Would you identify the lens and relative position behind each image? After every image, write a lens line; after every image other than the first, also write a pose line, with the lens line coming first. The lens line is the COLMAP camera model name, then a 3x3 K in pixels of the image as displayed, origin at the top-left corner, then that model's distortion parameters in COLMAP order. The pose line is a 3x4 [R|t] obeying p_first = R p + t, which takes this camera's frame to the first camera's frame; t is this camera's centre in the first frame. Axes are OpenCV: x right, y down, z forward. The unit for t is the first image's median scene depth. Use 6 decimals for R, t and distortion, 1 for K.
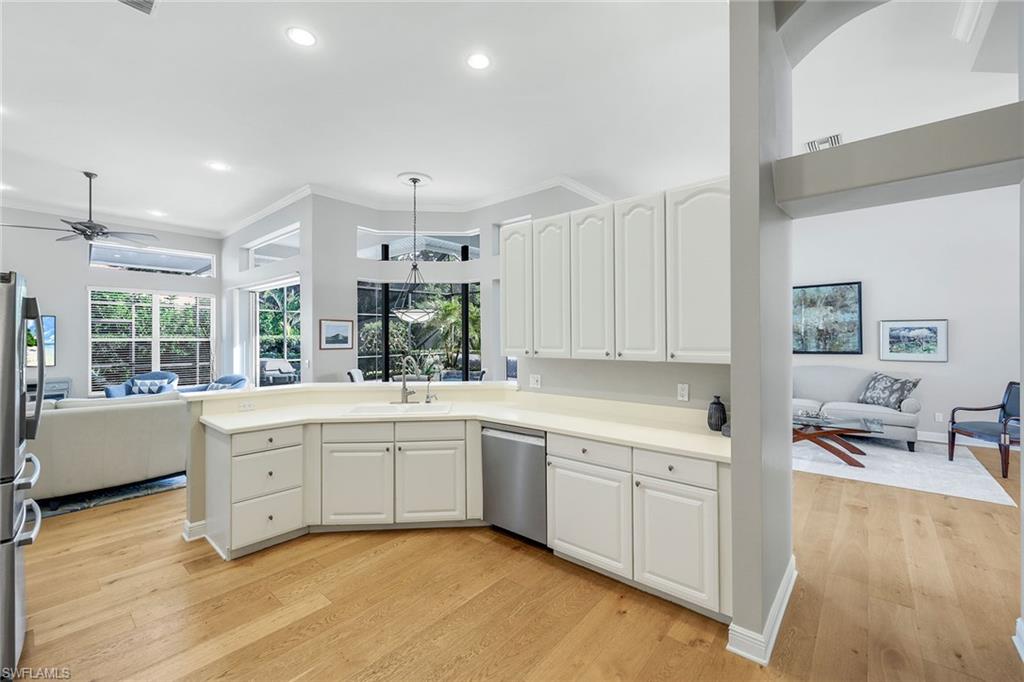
lens RADIAL K [[438.9, 0, 512.0], [0, 438.9, 341.0], [0, 0, 1]] dist [0.025264, 0.000055]
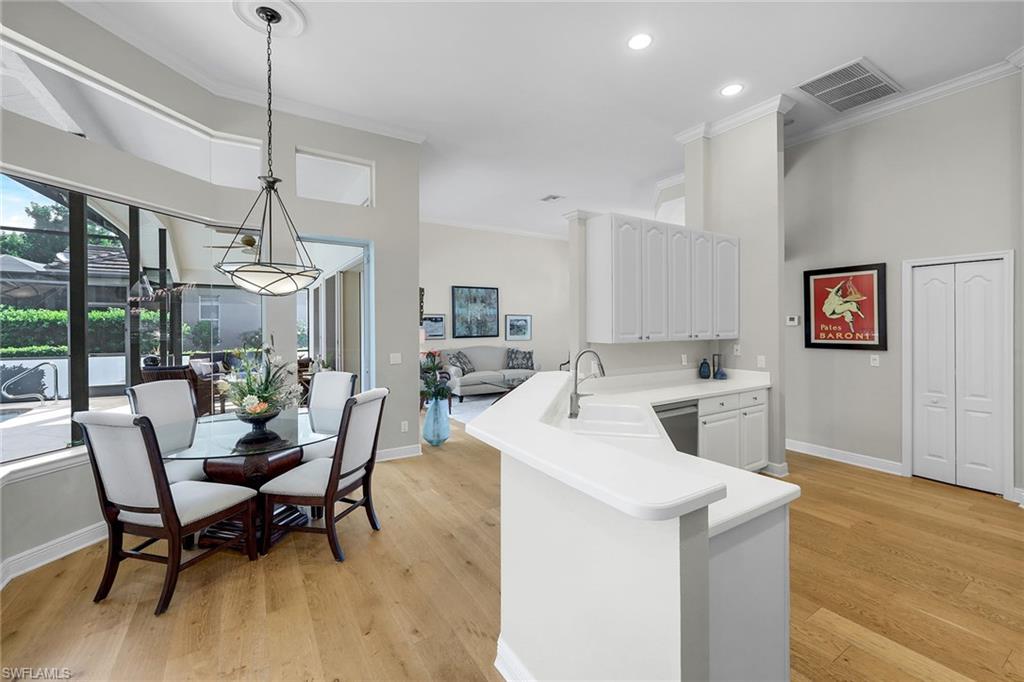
lens RADIAL K [[433.8, 0, 517.8], [0, 433.8, 325.3], [0, 0, 1]] dist [-0.000788, -0.000017]
pose [[0.288389, 0.002534, 0.957510, -0.578087], [0.007689, 0.999958, -0.004962, -0.001317], [-0.957482, 0.008793, 0.288358, 0.520083]]
